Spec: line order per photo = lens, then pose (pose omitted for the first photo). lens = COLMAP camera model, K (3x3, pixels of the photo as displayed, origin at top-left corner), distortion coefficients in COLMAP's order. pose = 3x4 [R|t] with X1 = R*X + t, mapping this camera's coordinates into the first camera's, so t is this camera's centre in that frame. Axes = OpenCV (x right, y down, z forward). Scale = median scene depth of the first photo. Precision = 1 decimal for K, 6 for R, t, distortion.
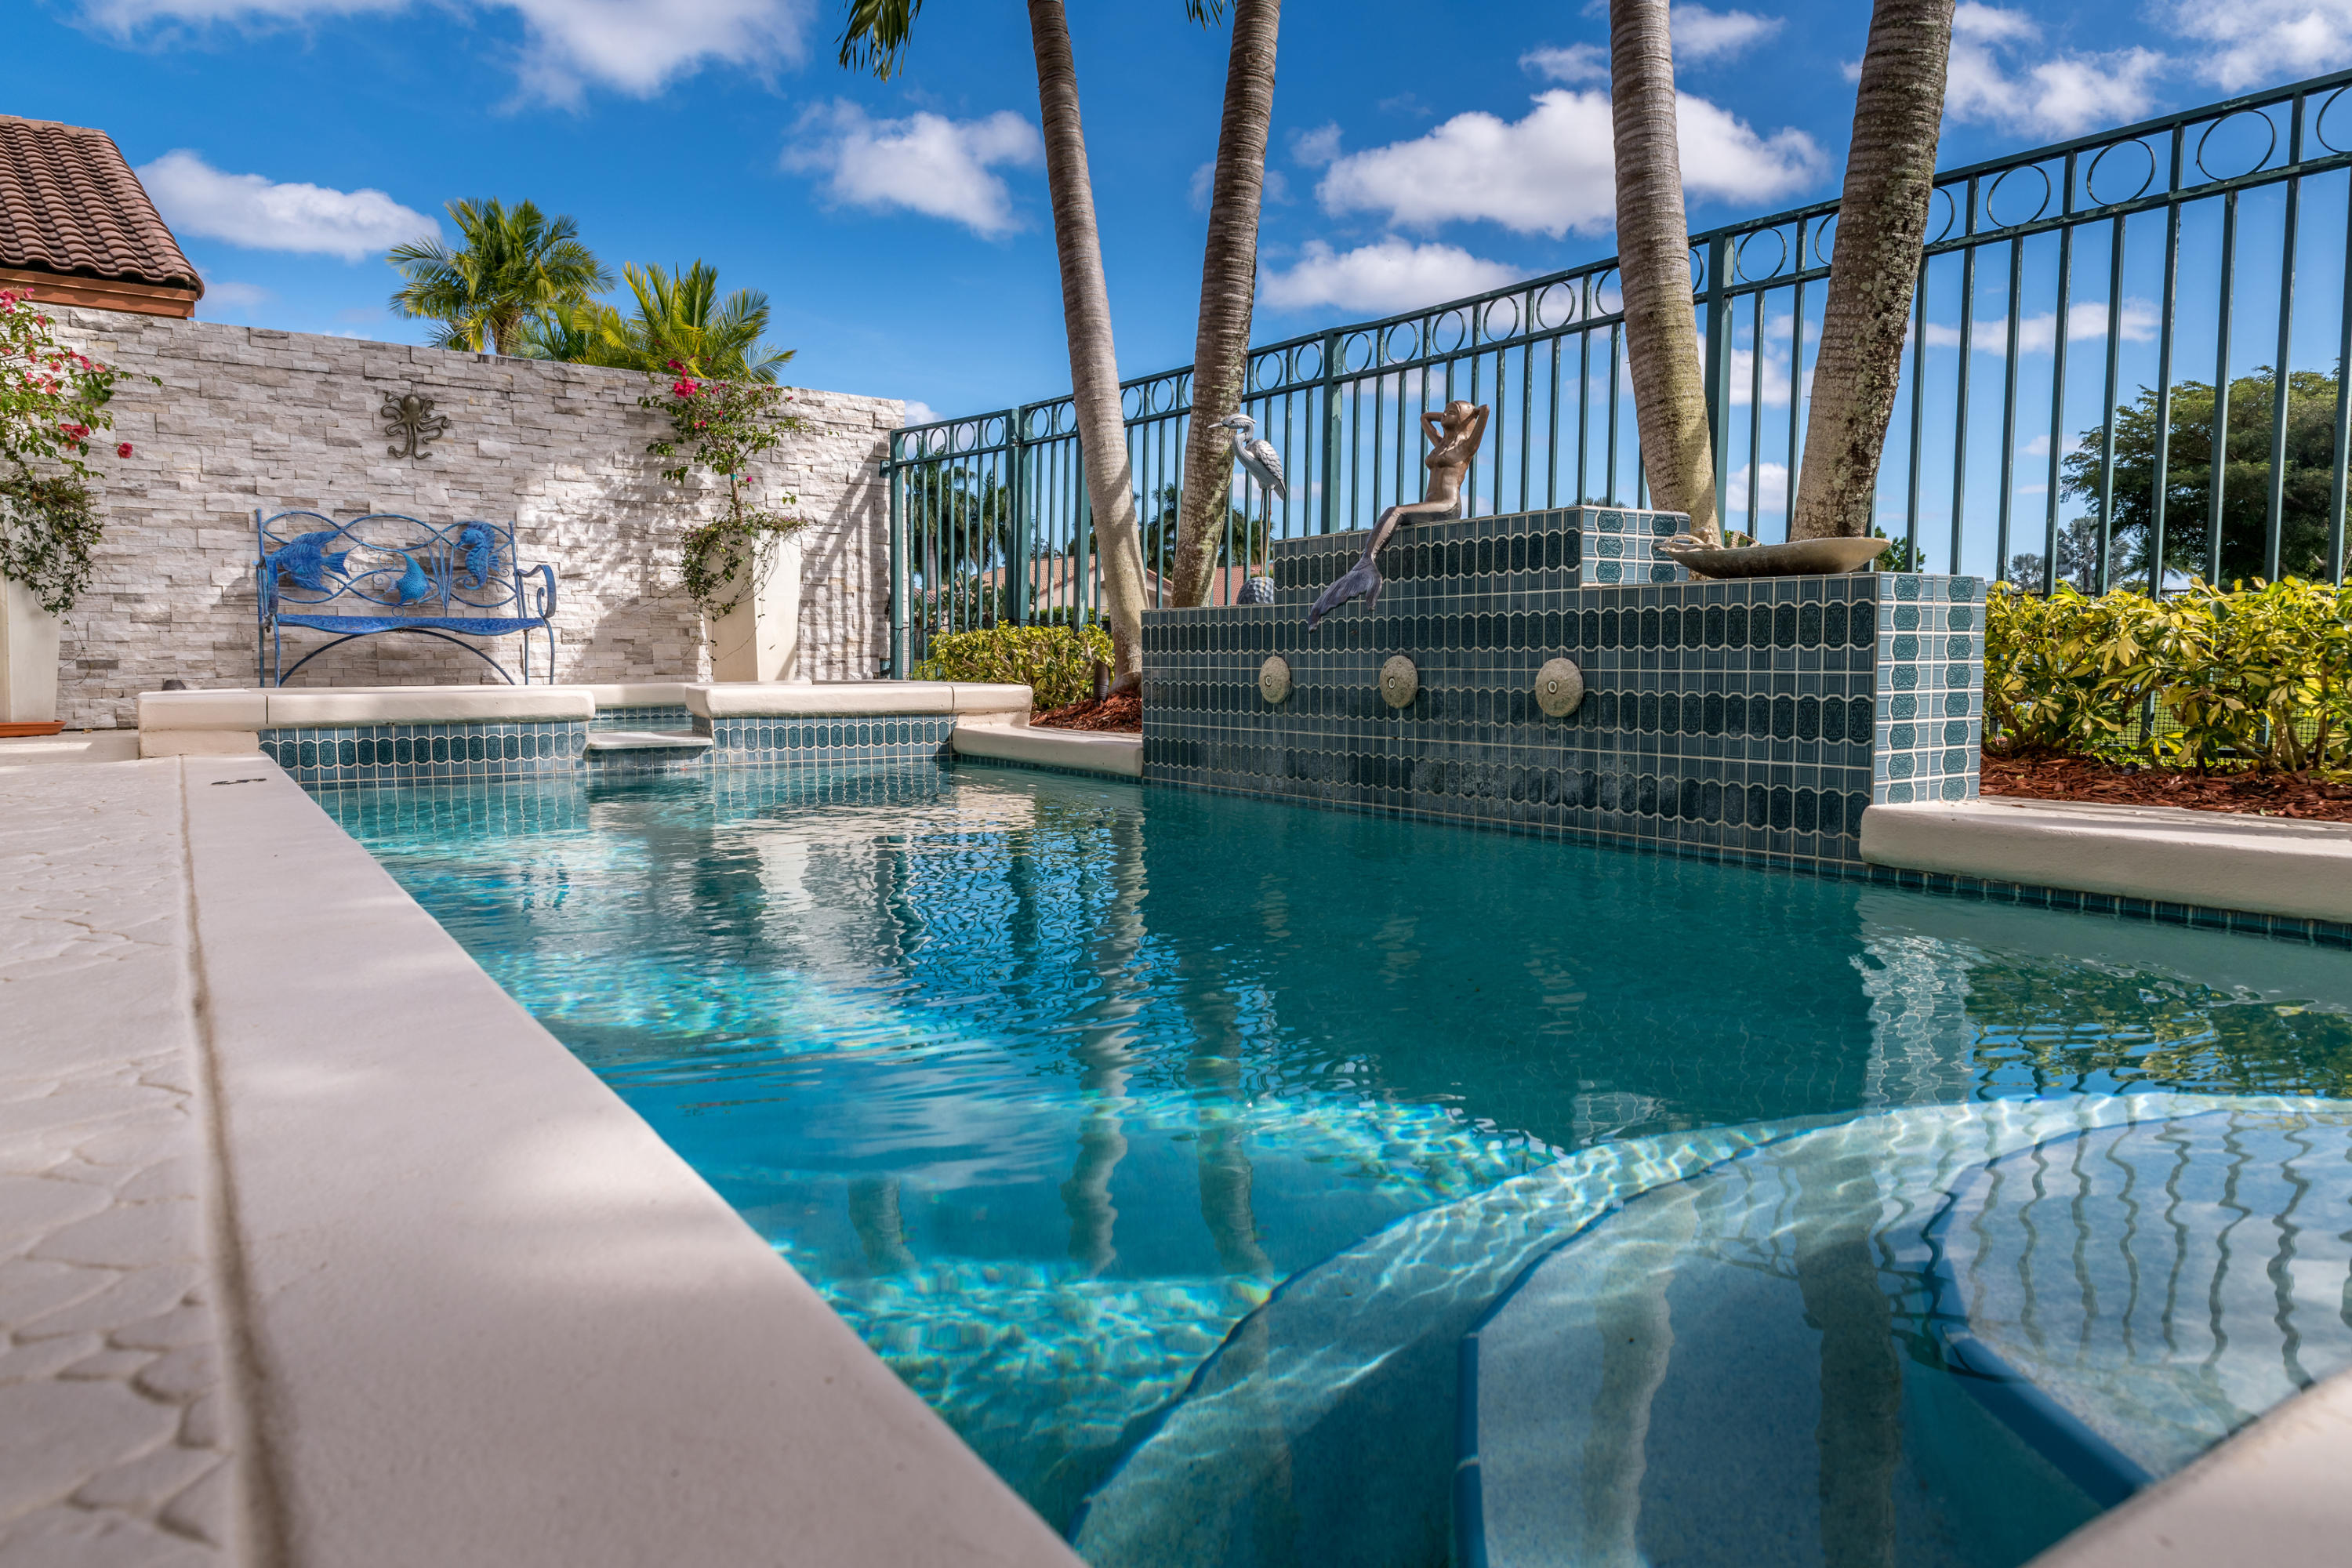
lens RADIAL K [[1558.4, 0, 1180.1], [0, 1558.4, 842.5], [0, 0, 1]] dist [0.011634, -0.002753]
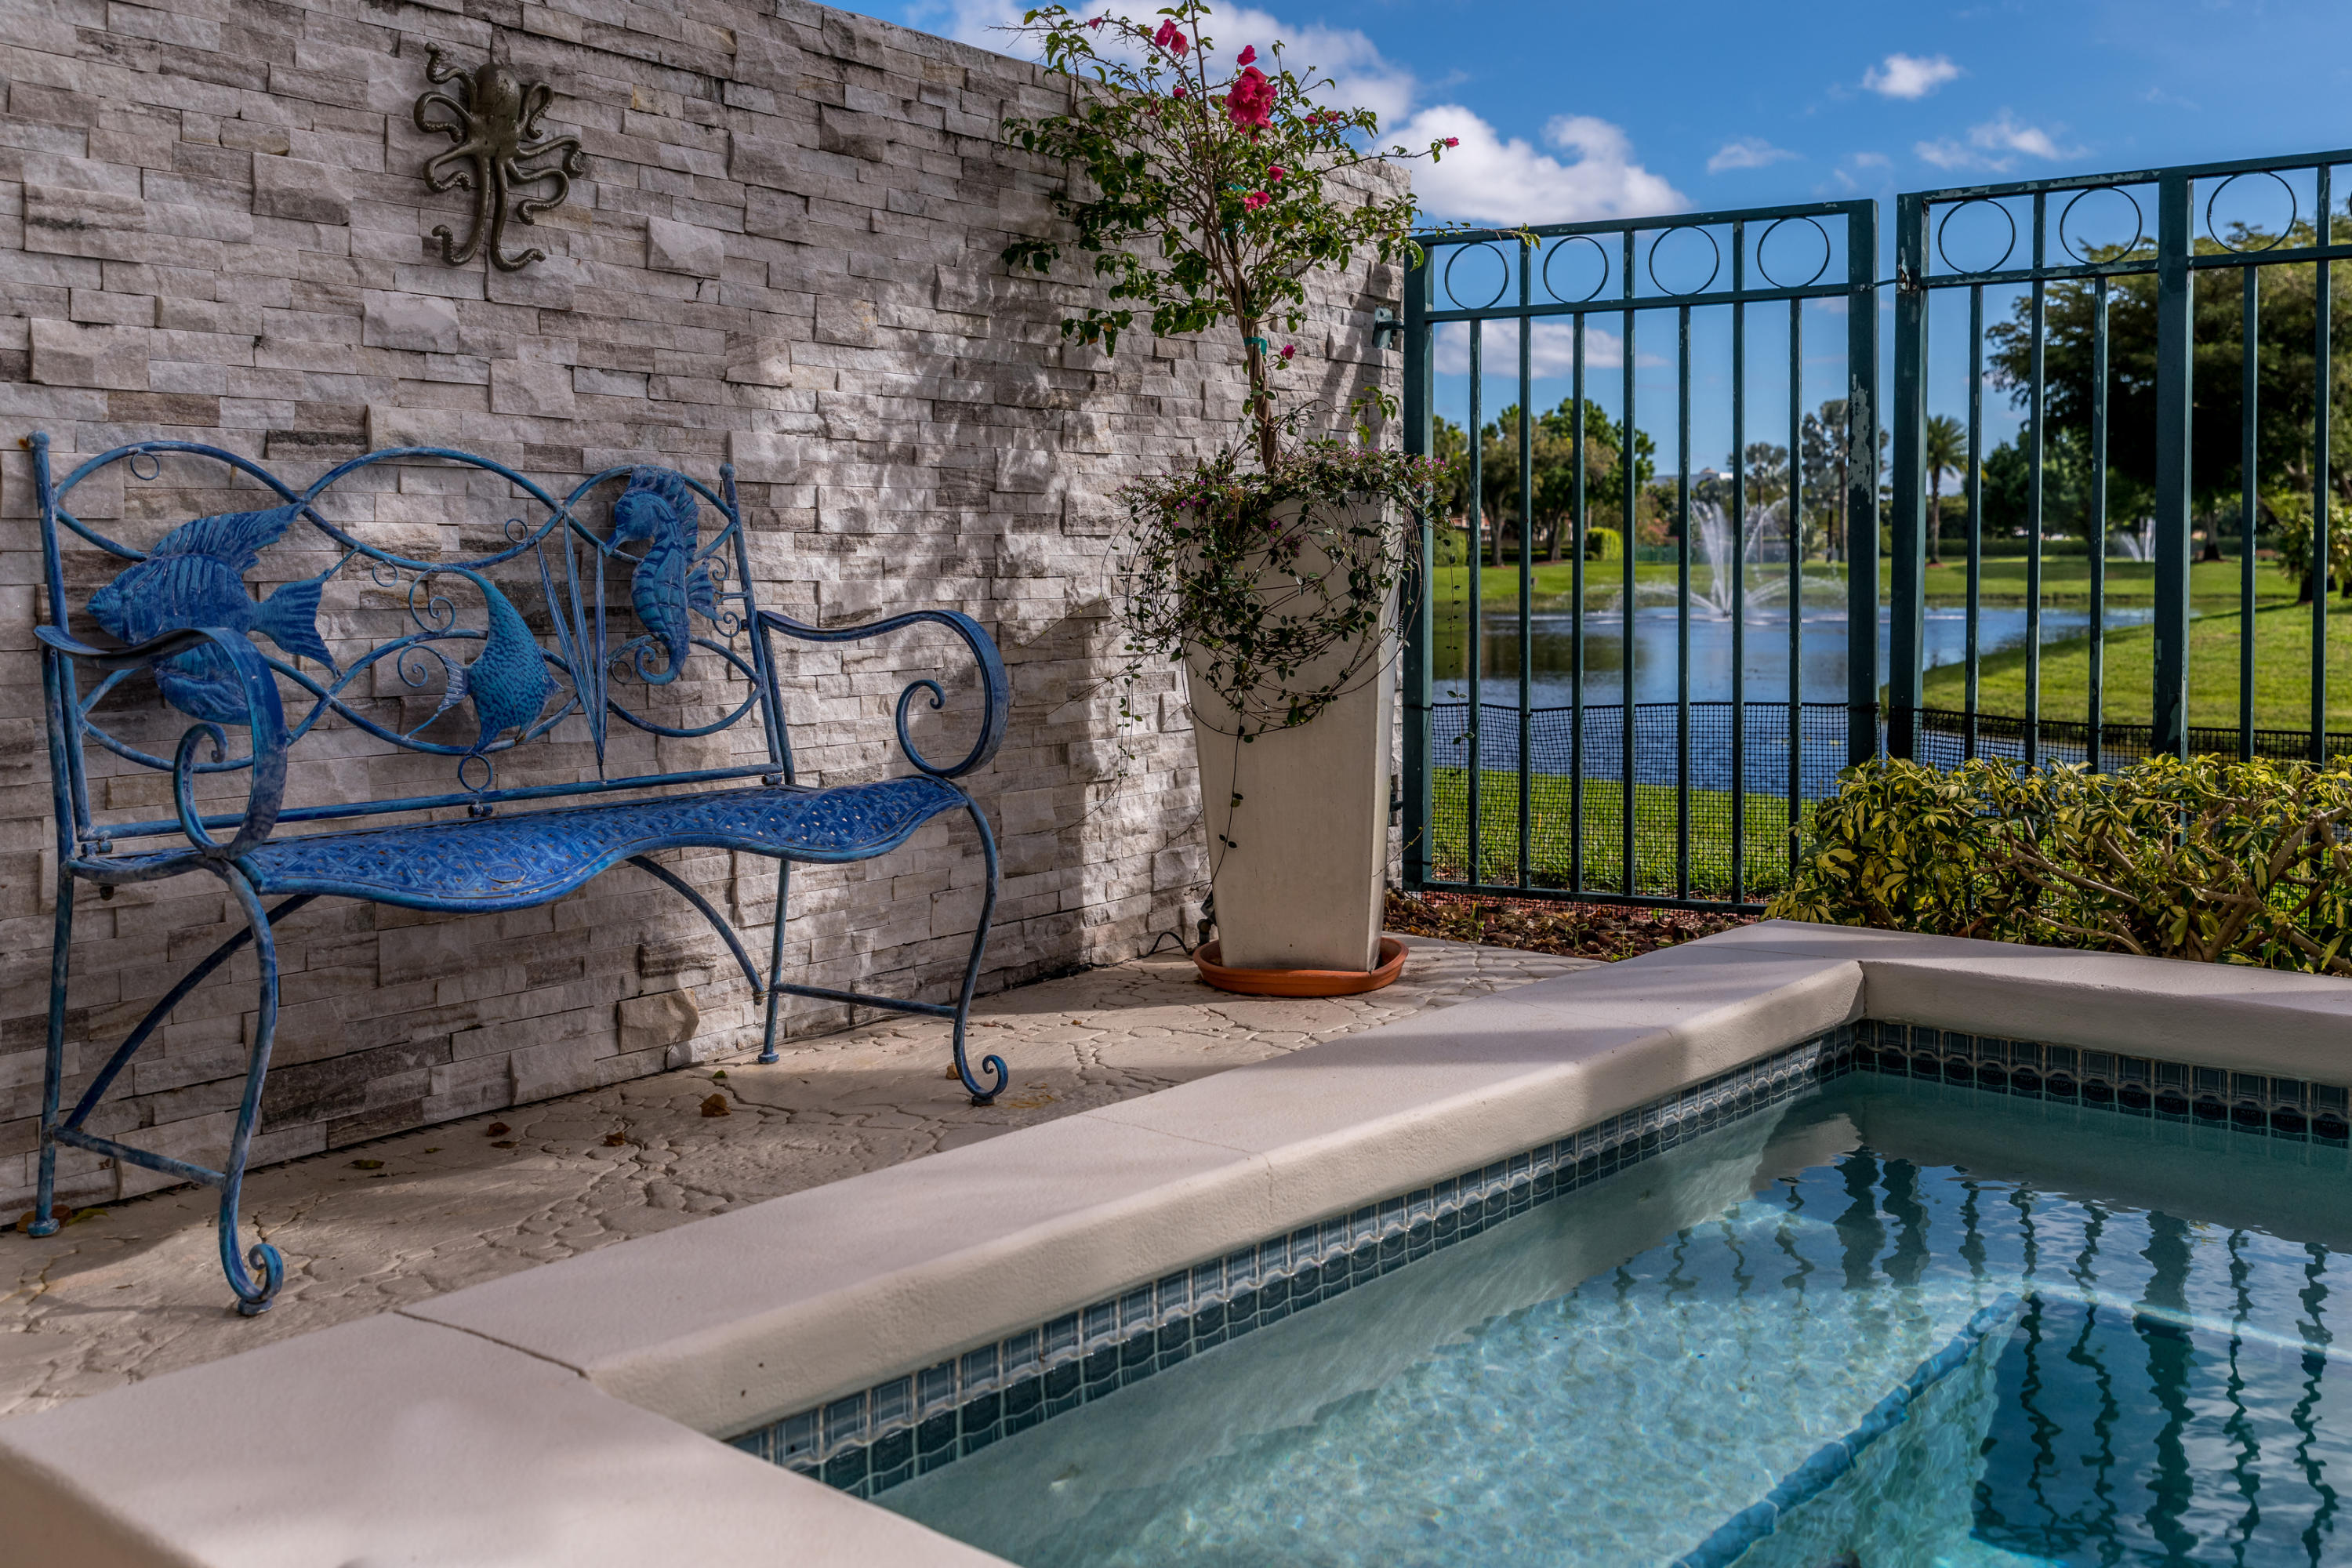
lens RADIAL K [[2154.0, 0, 1201.8], [0, 2154.0, 644.4], [0, 0, 1]] dist [-0.000497, 0.000000]
pose [[0.953423, -0.015809, 0.301222, -0.518735], [0.039768, 0.996497, -0.073575, -0.143844], [-0.299003, 0.082127, 0.950711, 0.598065]]
